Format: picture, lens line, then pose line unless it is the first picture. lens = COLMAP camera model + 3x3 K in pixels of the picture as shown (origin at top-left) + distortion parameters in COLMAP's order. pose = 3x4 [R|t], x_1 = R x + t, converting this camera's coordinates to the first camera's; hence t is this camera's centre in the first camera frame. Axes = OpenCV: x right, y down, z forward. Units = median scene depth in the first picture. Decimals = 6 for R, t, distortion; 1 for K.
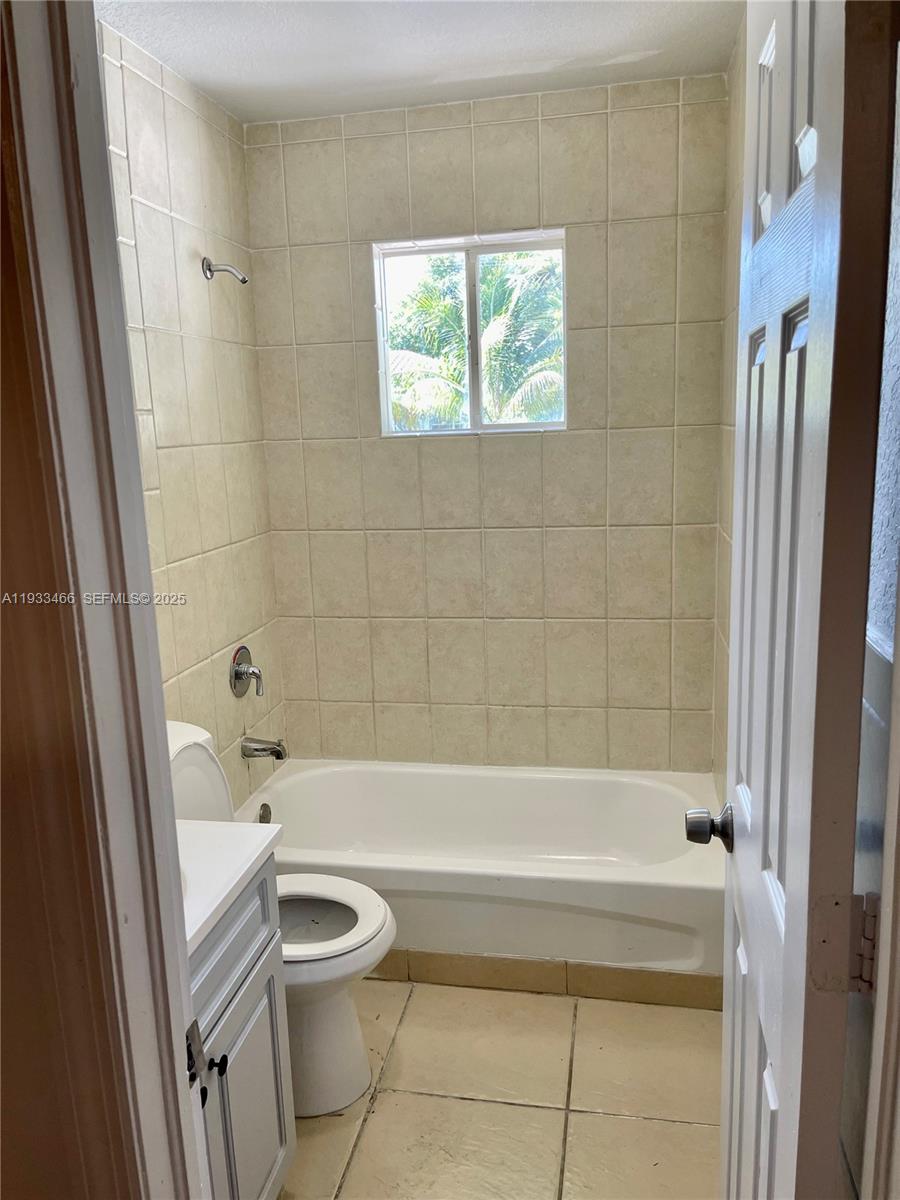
lens RADIAL K [[892.5, 0, 450.0], [0, 892.5, 600.0], [0, 0, 1]] dist [0.047492, -0.004135]
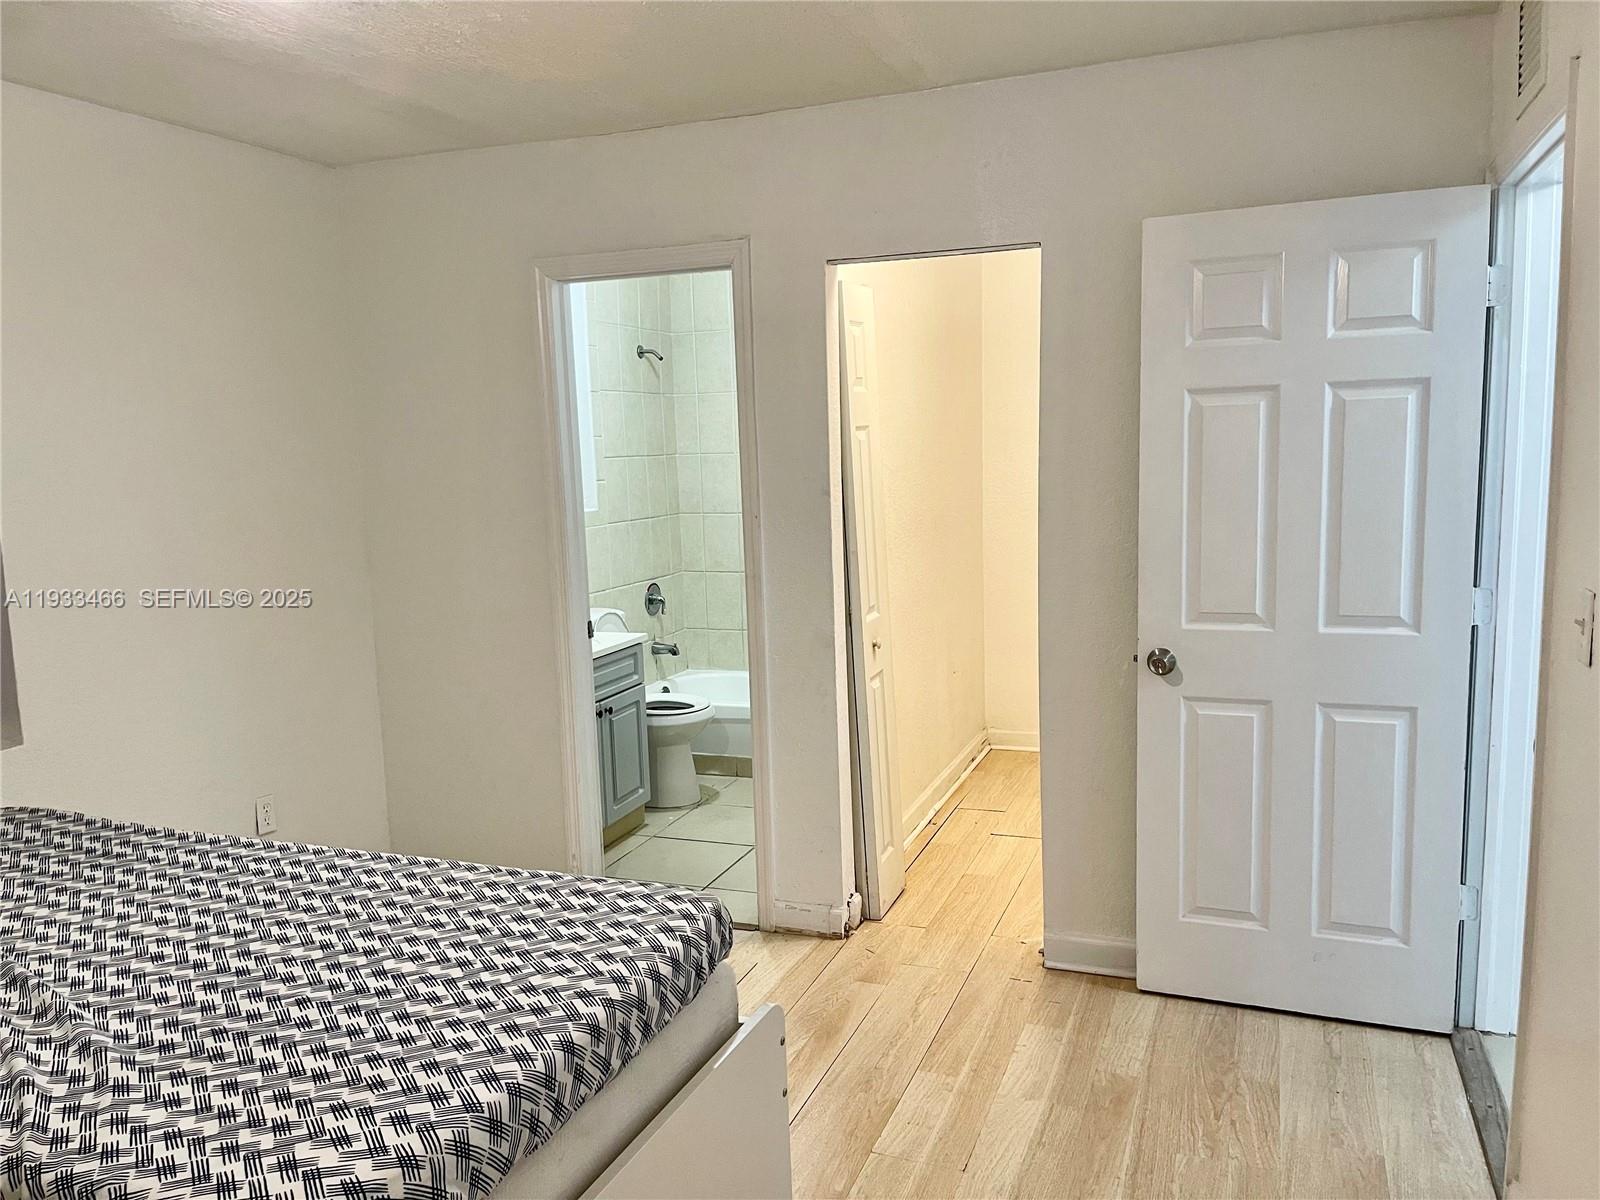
lens RADIAL K [[1189.9, 0, 800.0], [0, 1189.9, 600.0], [0, 0, 1]] dist [0.047492, -0.004135]
pose [[0.980798, 0.023854, -0.193564, 0.431960], [-0.035290, 0.997815, -0.055848, 0.189590], [0.191809, 0.061606, 0.979497, -1.024630]]
